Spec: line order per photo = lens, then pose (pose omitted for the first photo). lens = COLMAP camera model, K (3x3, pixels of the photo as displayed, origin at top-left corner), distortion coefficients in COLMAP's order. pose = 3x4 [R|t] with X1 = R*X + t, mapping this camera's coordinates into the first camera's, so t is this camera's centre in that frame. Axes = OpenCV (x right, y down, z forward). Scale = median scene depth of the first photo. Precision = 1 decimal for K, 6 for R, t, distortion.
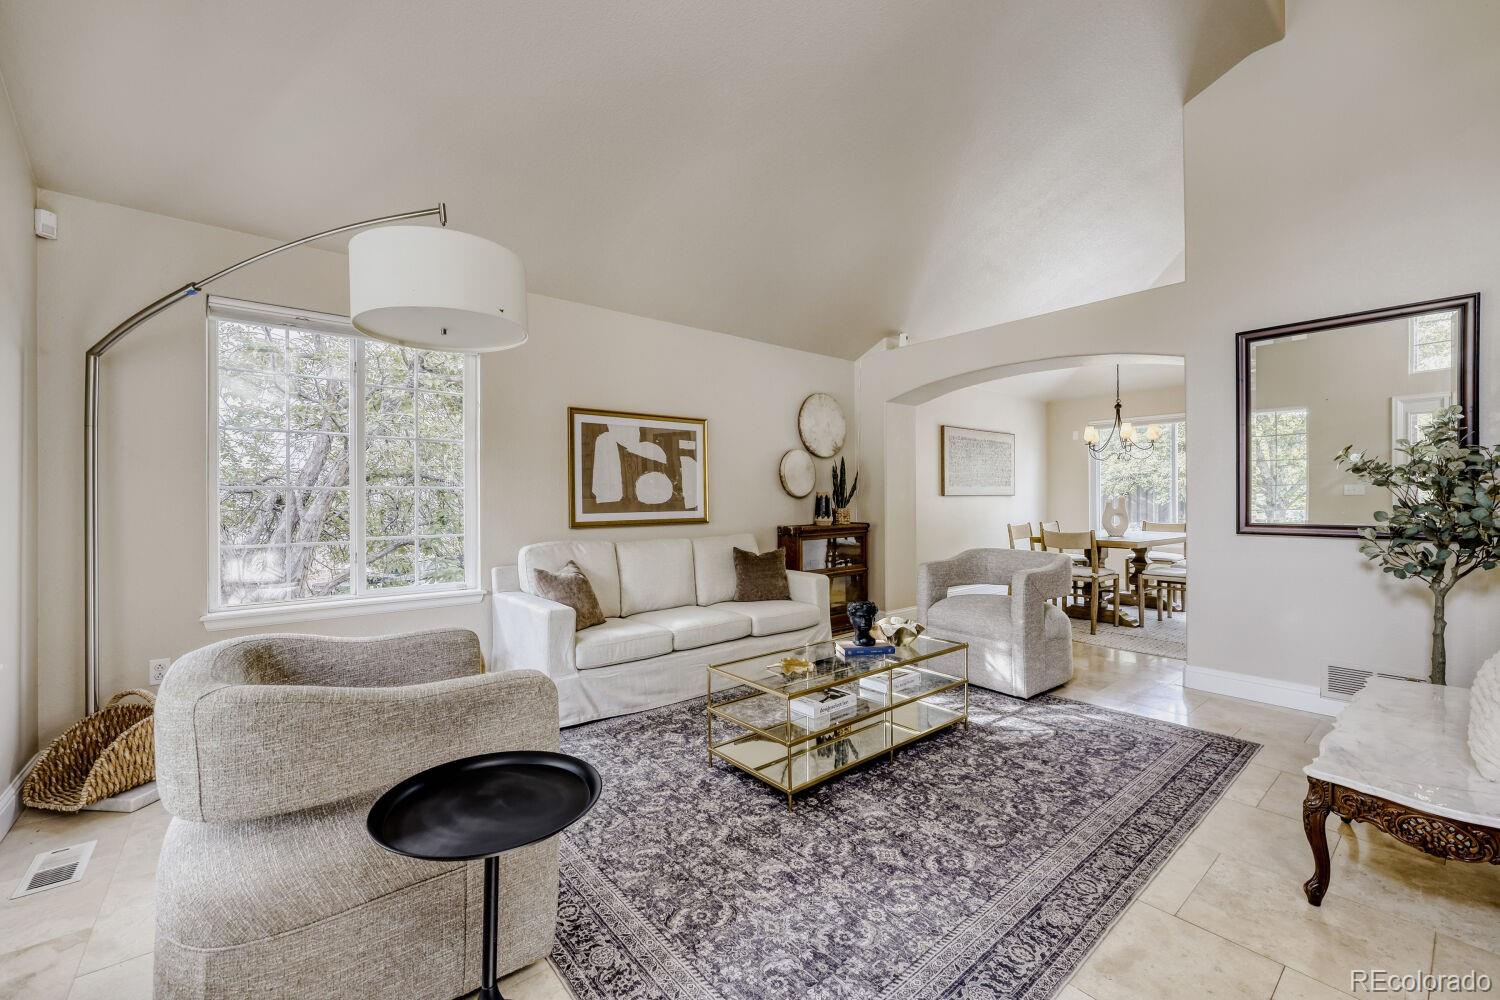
lens RADIAL K [[605.2, 0, 752.0], [0, 605.2, 497.0], [0, 0, 1]] dist [0.001680, 0.000240]
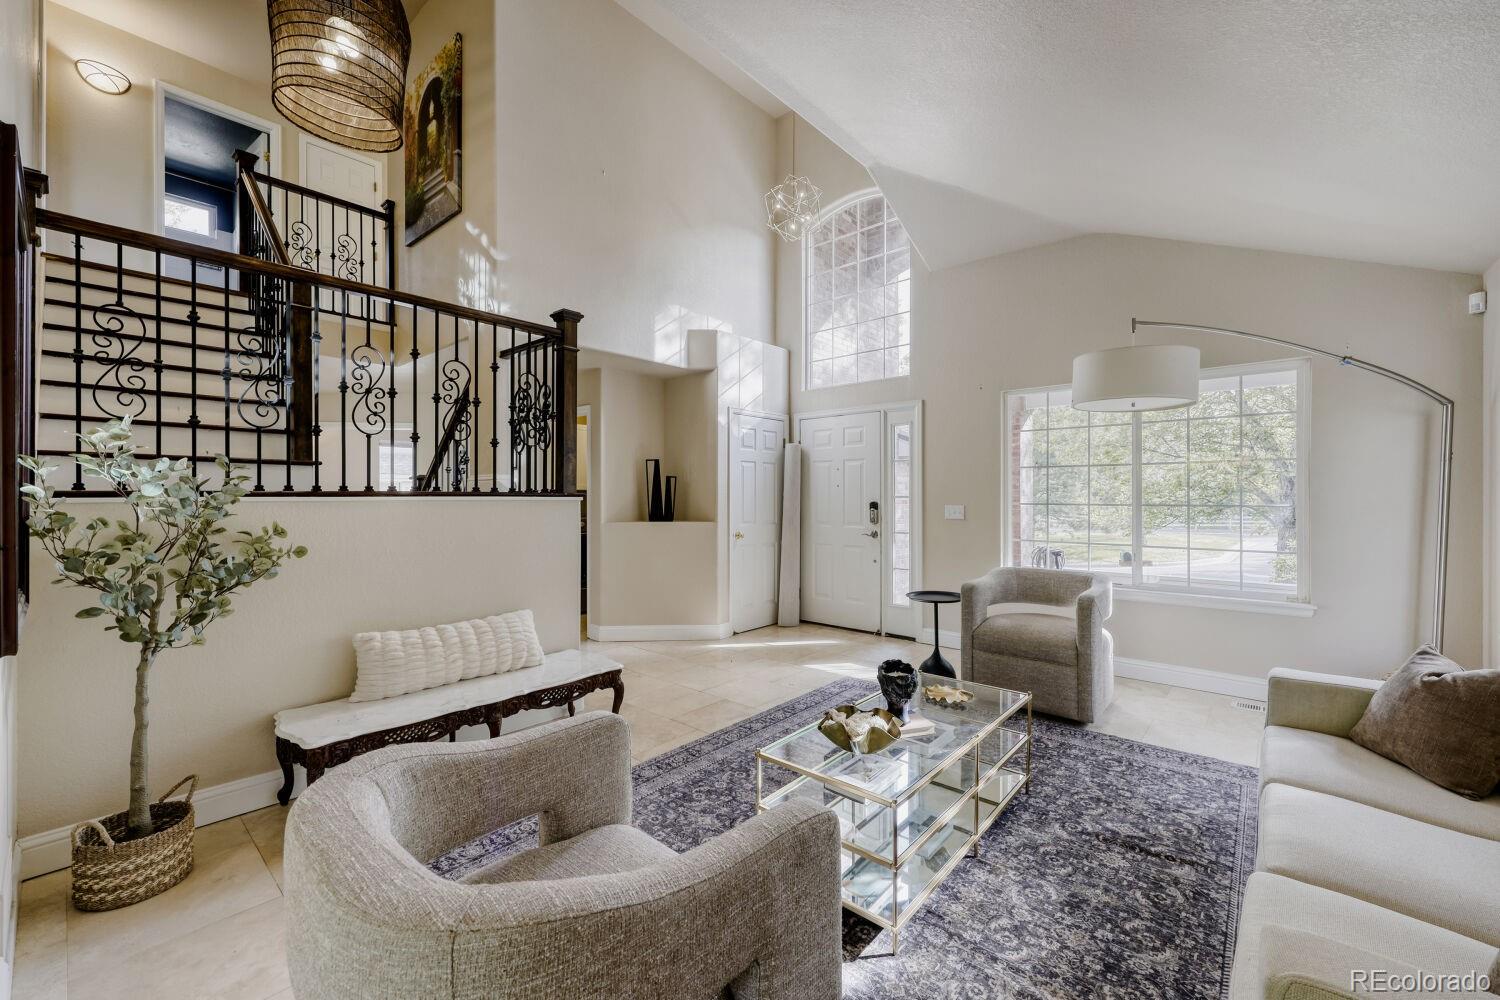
lens RADIAL K [[605.2, 0, 763.0], [0, 605.2, 497.3], [0, 0, 1]] dist [0.001680, 0.000240]
pose [[-0.984918, 0.004190, -0.172973, 0.614297], [0.003702, 0.999988, 0.003149, -0.054355], [0.172984, 0.002461, -0.984922, 2.206519]]
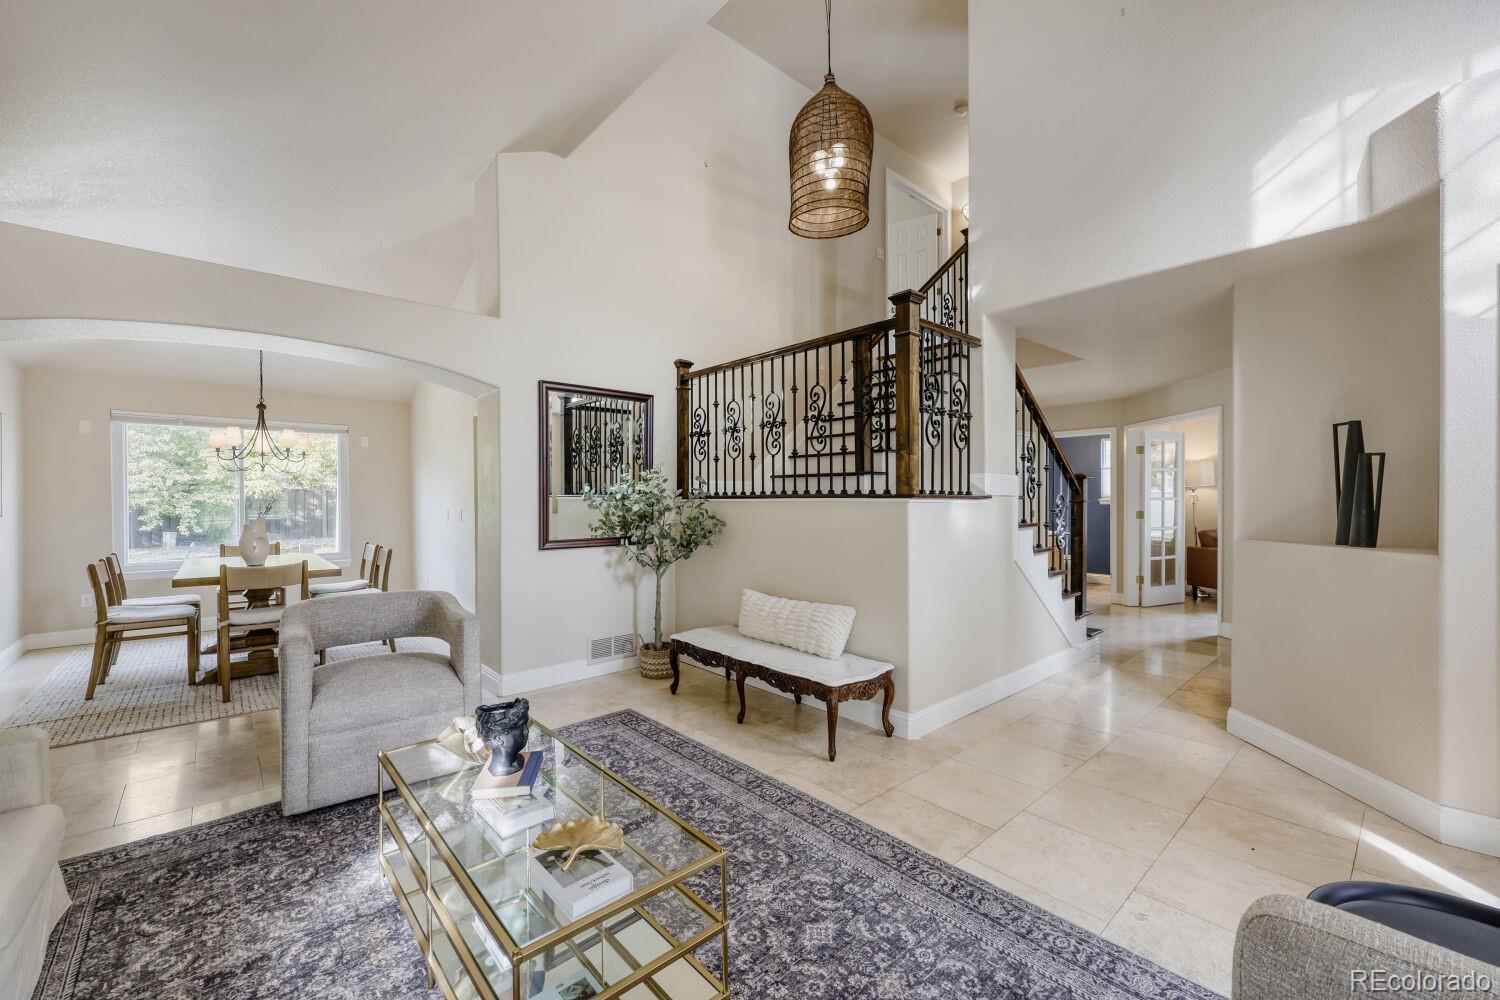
lens RADIAL K [[605.2, 0, 735.1], [0, 605.2, 503.5], [0, 0, 1]] dist [0.001680, 0.000240]
pose [[-0.021206, -0.003318, 0.999770, -0.584902], [0.006171, 0.999975, 0.003450, -0.046777], [-0.999756, 0.006243, -0.021185, 0.988474]]
